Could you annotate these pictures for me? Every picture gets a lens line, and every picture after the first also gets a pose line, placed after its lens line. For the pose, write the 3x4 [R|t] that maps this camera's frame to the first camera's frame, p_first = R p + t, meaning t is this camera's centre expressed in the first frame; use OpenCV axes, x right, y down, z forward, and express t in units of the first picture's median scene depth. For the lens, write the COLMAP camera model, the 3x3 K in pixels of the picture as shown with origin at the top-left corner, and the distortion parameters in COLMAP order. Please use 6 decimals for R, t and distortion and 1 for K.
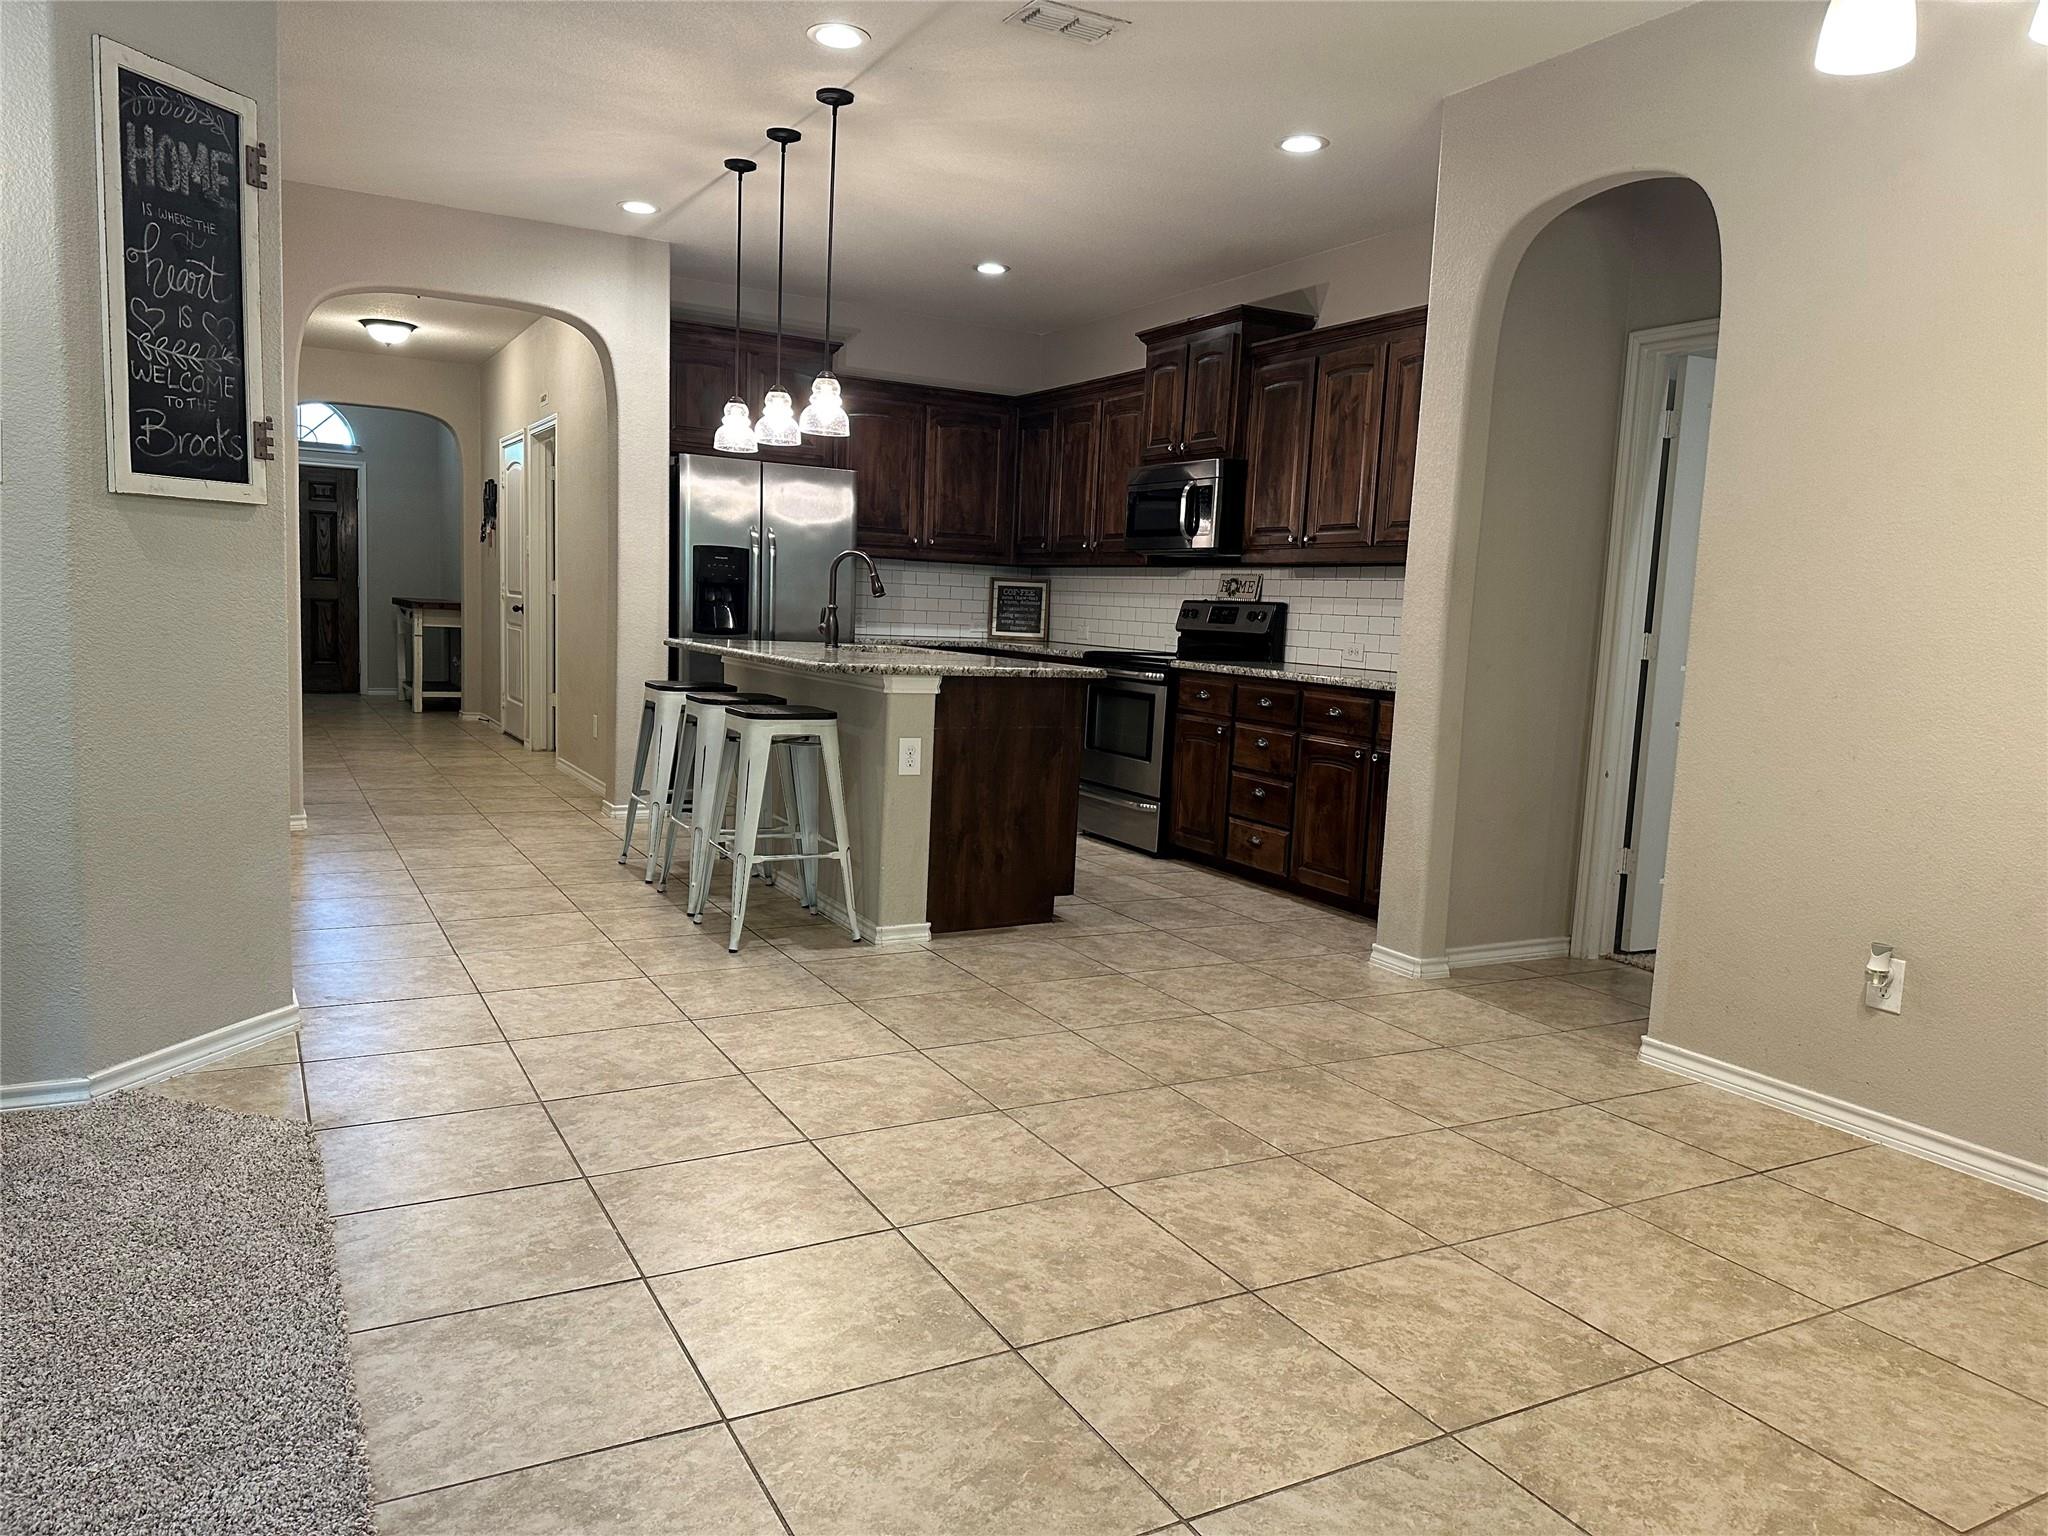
lens RADIAL K [[1397.3, 0, 1027.5], [0, 1397.3, 769.8], [0, 0, 1]] dist [0.069086, -0.071966]
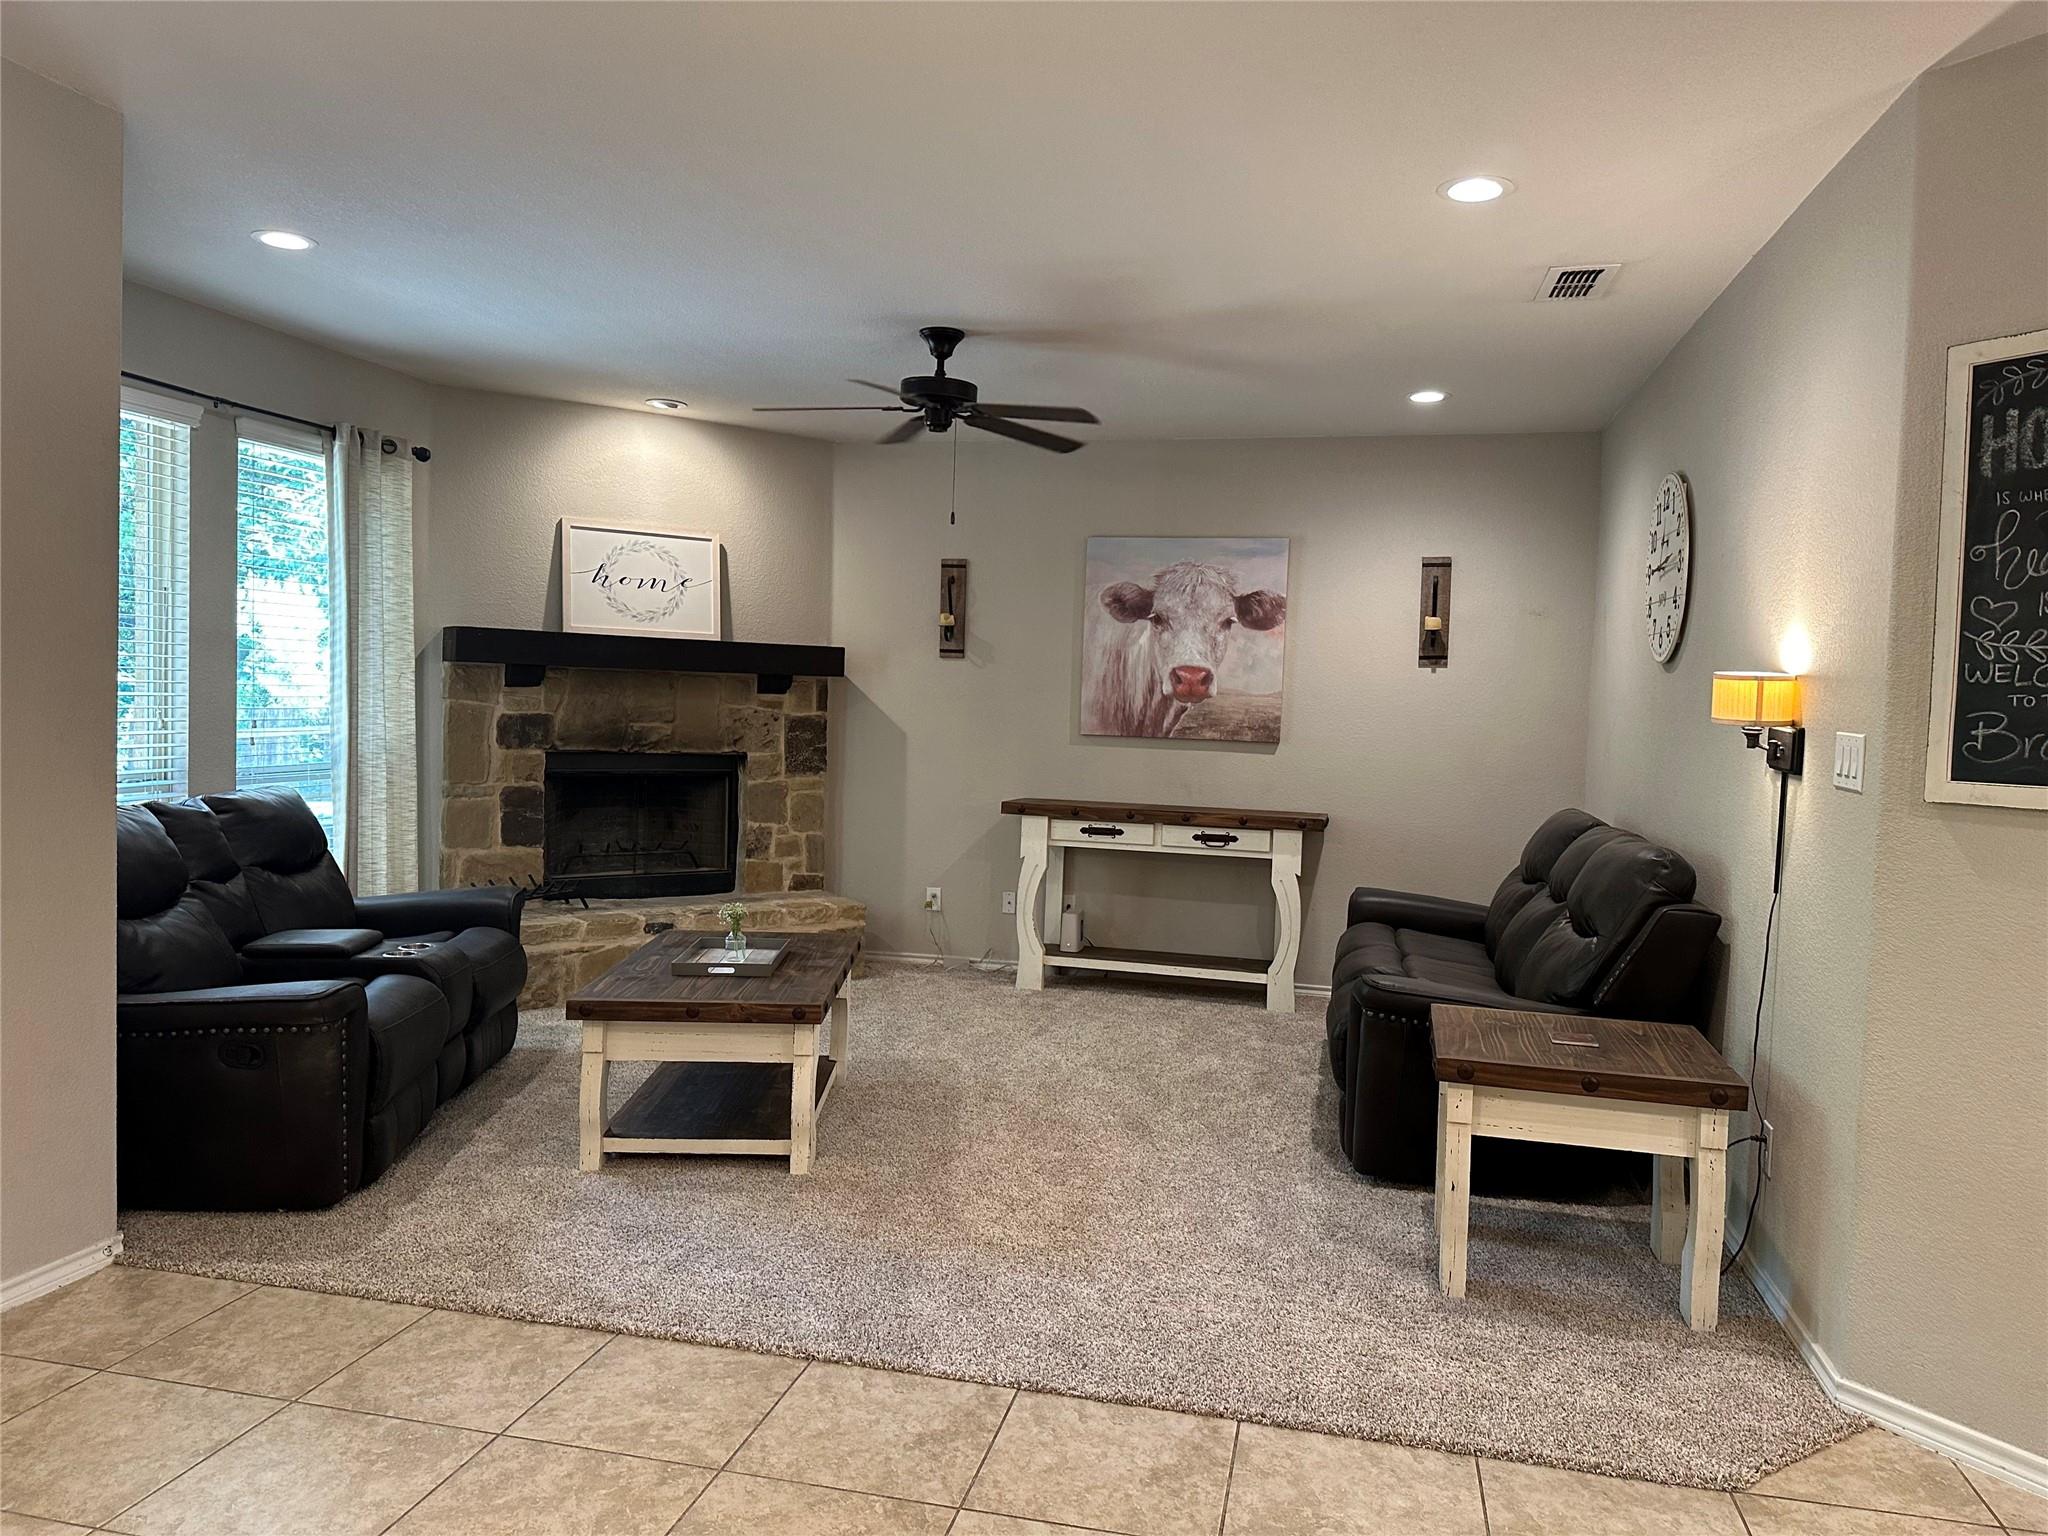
lens RADIAL K [[1397.3, 0, 1044.6], [0, 1397.3, 755.8], [0, 0, 1]] dist [0.069086, -0.071966]
pose [[-0.660490, -0.034452, -0.750044, 0.469554], [-0.147288, 0.985483, 0.084435, -0.216104], [0.736246, 0.166241, -0.655976, 1.167624]]
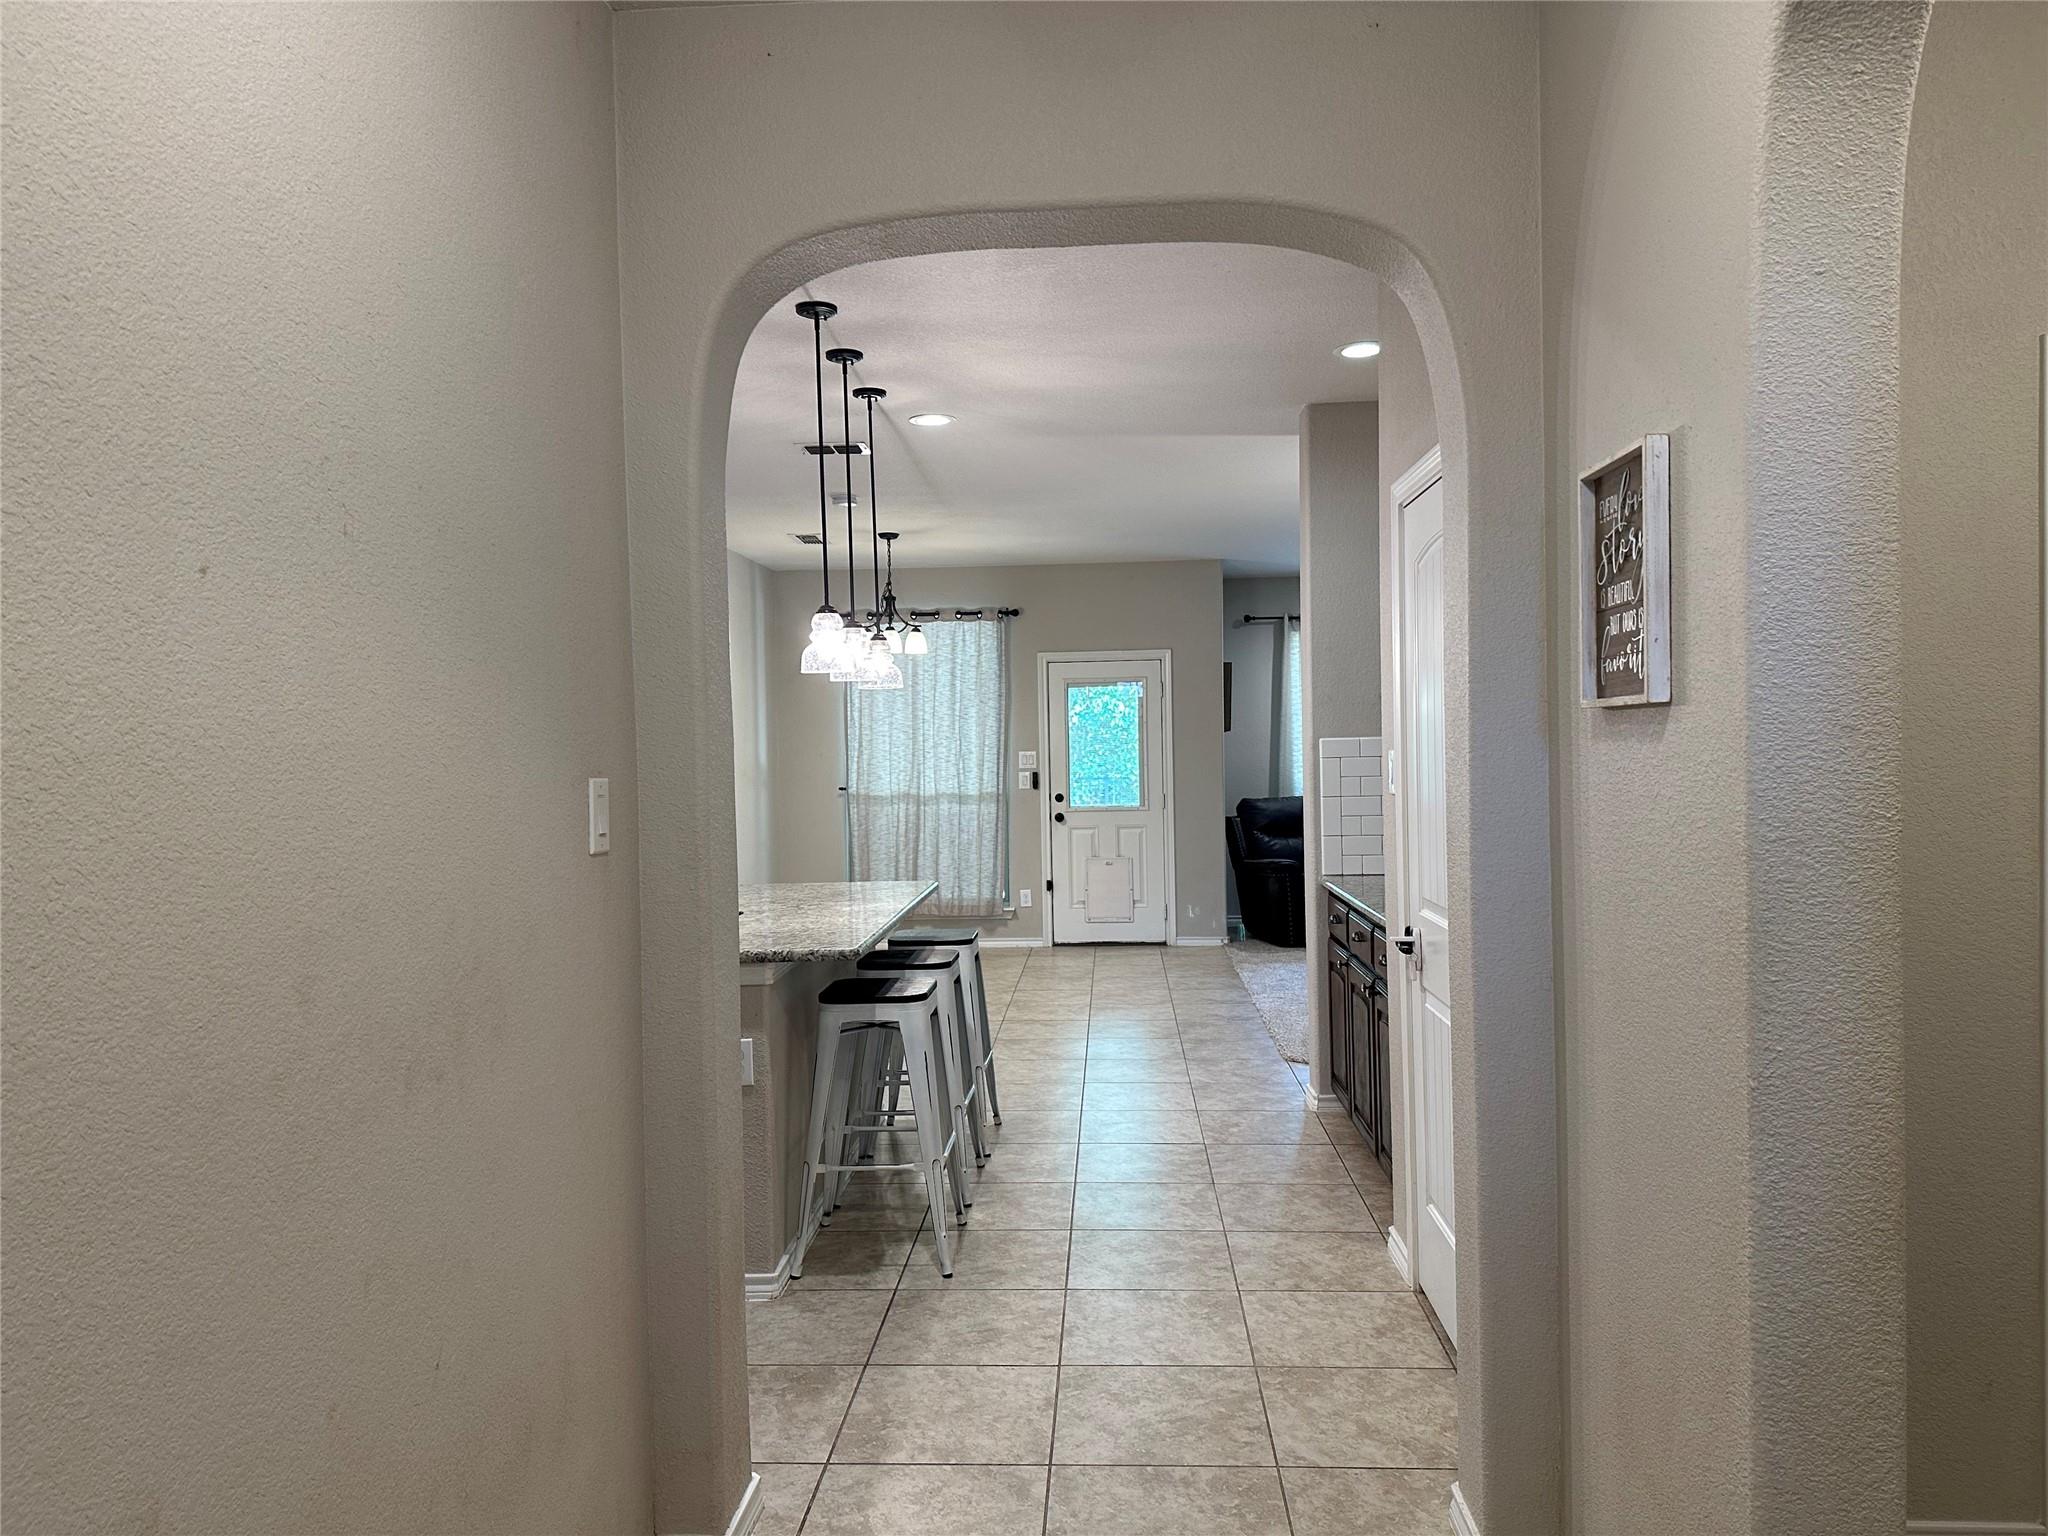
lens RADIAL K [[1397.3, 0, 1026.1], [0, 1397.3, 773.7], [0, 0, 1]] dist [0.069086, -0.071966]
pose [[0.524435, -0.059834, 0.849346, -1.210486], [0.139823, 0.990038, -0.016589, -0.212902], [-0.839891, 0.127458, 0.527576, 0.639763]]
